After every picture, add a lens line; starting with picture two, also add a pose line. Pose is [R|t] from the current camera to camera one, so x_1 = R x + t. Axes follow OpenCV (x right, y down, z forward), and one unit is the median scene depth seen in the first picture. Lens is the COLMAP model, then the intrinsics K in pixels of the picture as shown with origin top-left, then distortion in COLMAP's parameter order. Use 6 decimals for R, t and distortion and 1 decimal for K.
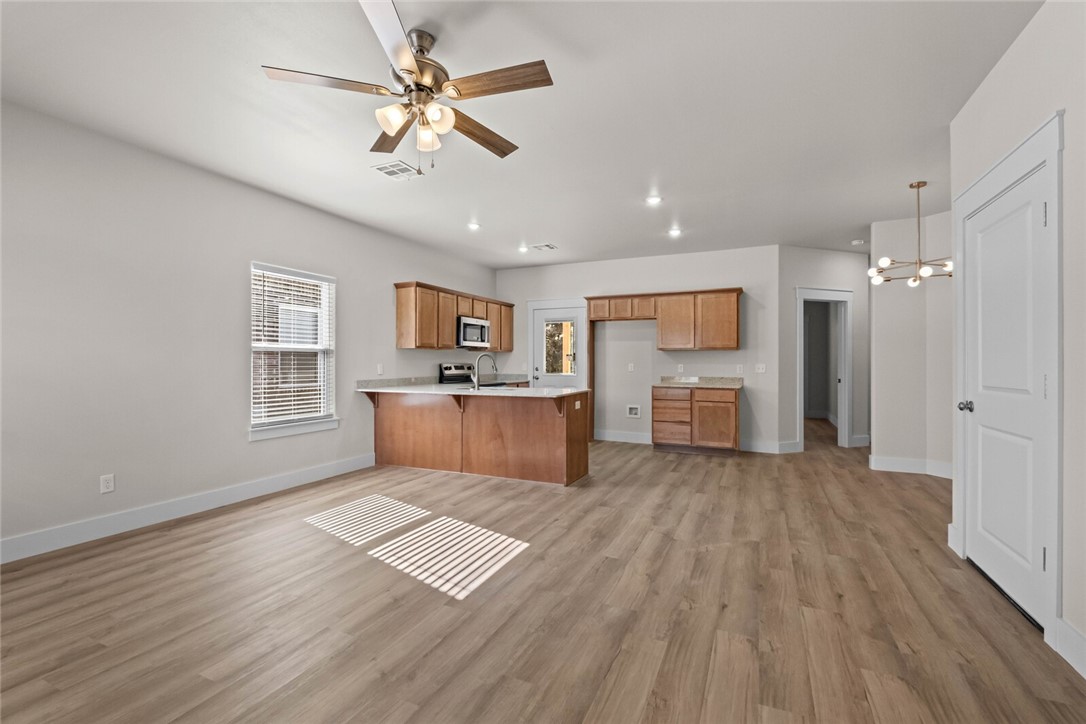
lens RADIAL K [[477.6, 0, 544.2], [0, 477.6, 357.7], [0, 0, 1]] dist [0.004914, -0.006839]
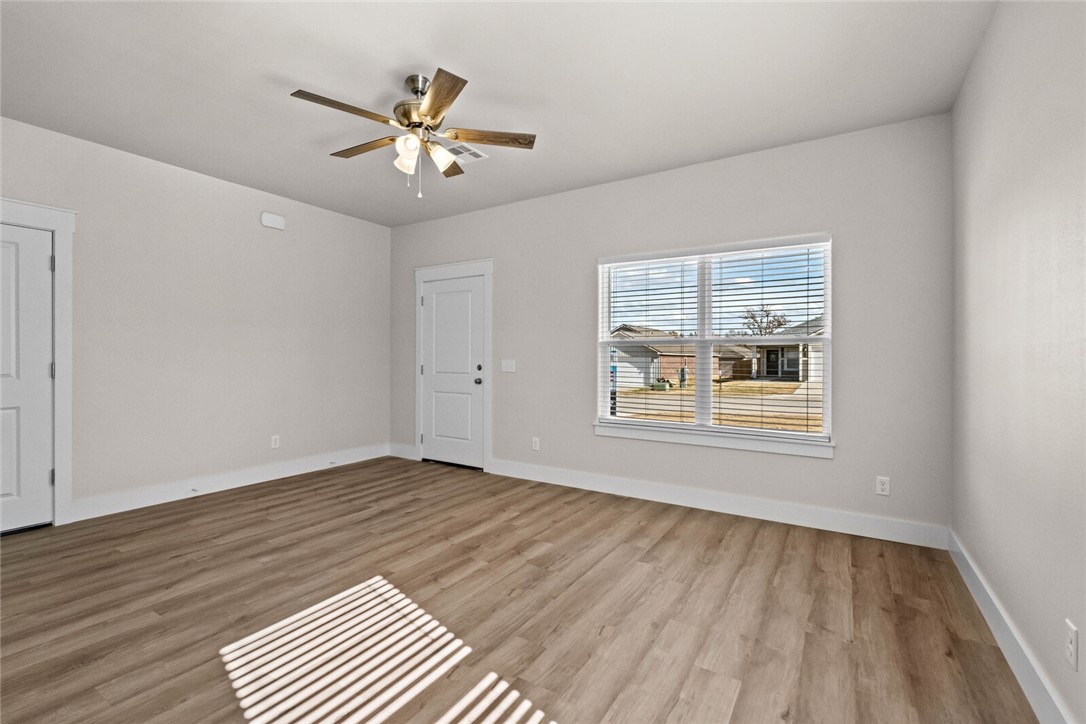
lens RADIAL K [[477.6, 0, 531.8], [0, 477.6, 355.6], [0, 0, 1]] dist [0.004914, -0.006839]
pose [[-0.989309, -0.005331, 0.145734, -0.359776], [-0.007171, 0.999901, -0.012103, 0.010332], [-0.145655, -0.013019, -0.989250, 1.083644]]
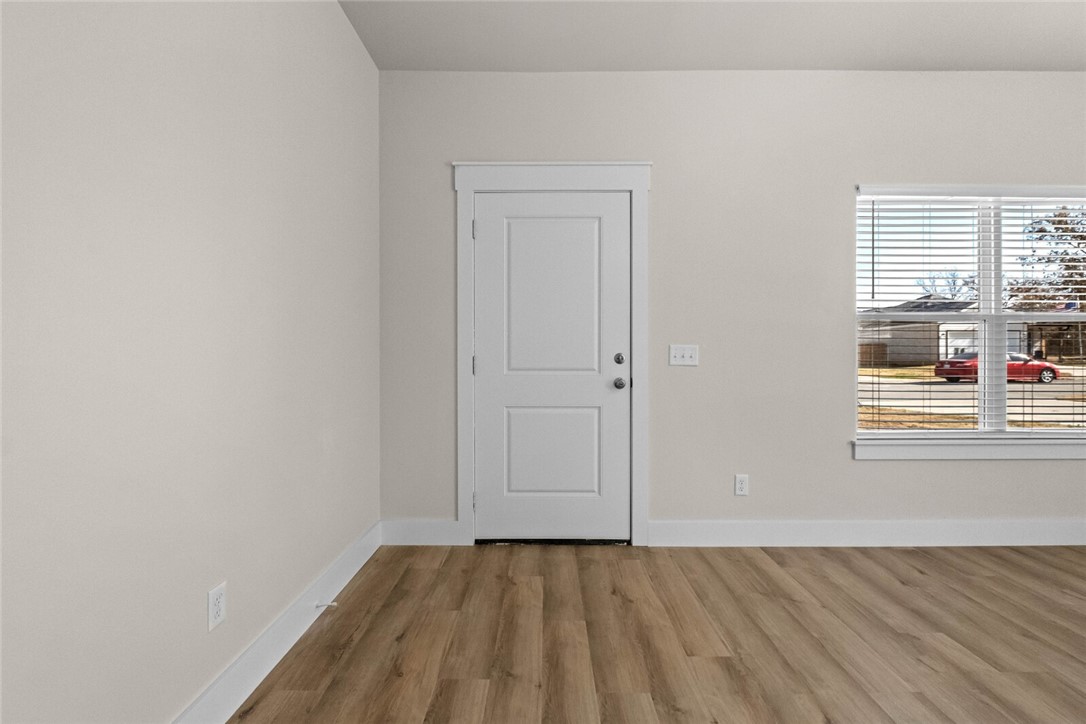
lens RADIAL K [[477.6, 0, 542.1], [0, 477.6, 358.6], [0, 0, 1]] dist [0.004914, -0.006839]
pose [[-0.912031, 0.003083, -0.410109, 0.271937], [0.003288, 0.999995, 0.000206, 0.024896], [0.410108, -0.001161, -0.912036, 0.515531]]
